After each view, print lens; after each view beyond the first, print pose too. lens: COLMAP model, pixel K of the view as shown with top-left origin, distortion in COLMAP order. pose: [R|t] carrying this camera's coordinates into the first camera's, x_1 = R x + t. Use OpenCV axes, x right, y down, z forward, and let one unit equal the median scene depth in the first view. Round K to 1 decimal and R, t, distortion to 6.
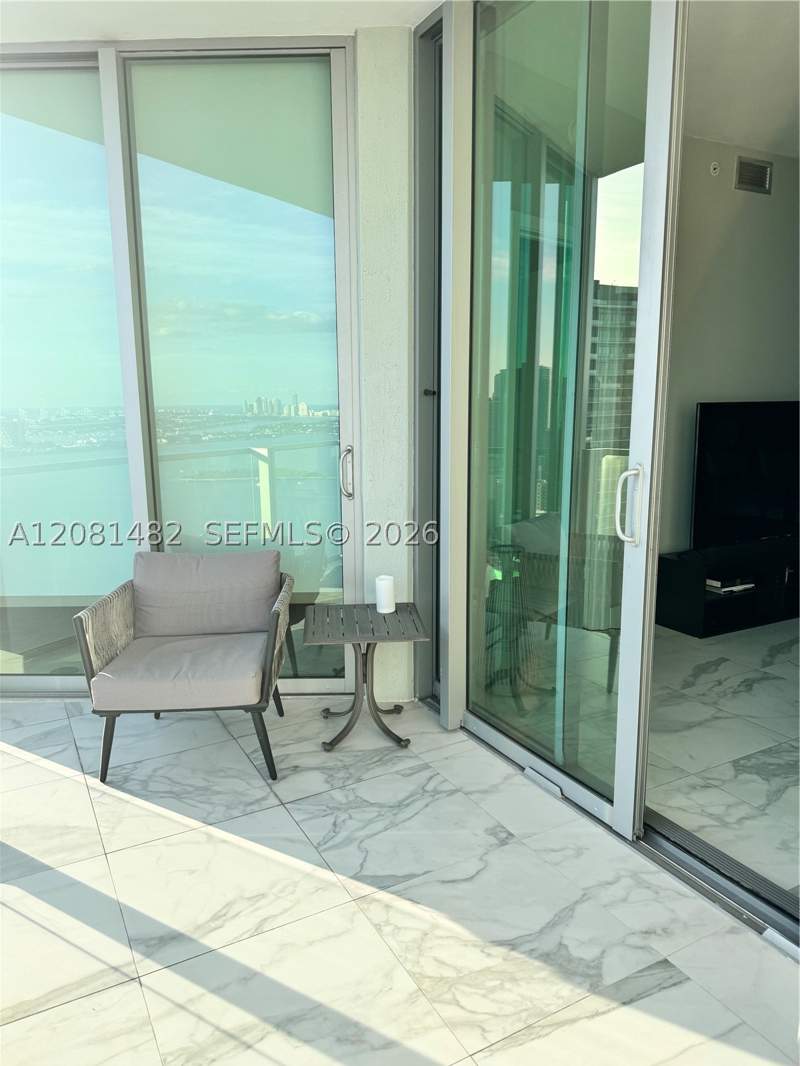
lens RADIAL K [[743.1, 0, 400.0], [0, 743.1, 533.0], [0, 0, 1]] dist [0.030461, -0.063183]
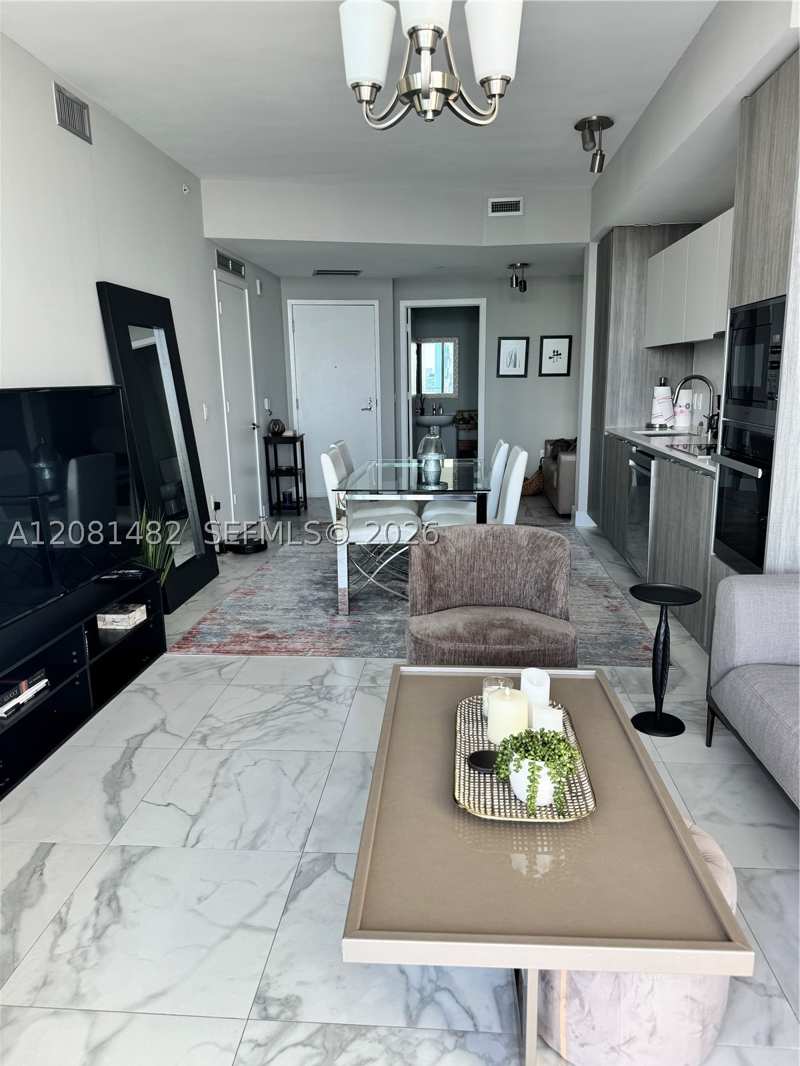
lens RADIAL K [[743.9, 0, 410.1], [0, 743.9, 533.5], [0, 0, 1]] dist [0.095598, -0.147995]
pose [[0.539129, -0.175141, 0.823812, 0.338552], [0.162565, 0.981385, 0.102254, -0.160142], [-0.826386, 0.078795, 0.557565, 0.942687]]
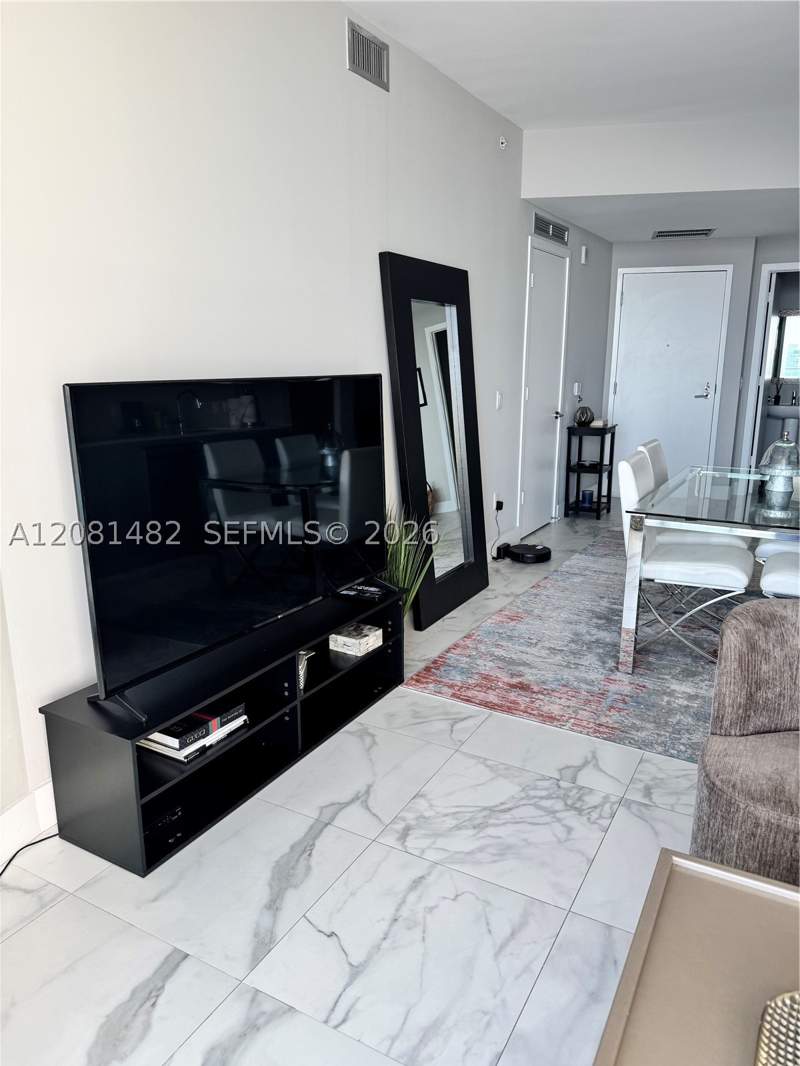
lens RADIAL K [[744.6, 0, 388.3], [0, 744.6, 534.2], [0, 0, 1]] dist [0.119105, -0.198328]
pose [[0.853520, -0.116470, 0.507876, 0.732550], [0.090715, 0.993028, 0.075276, -0.228450], [-0.513103, -0.018178, 0.858135, 1.172252]]
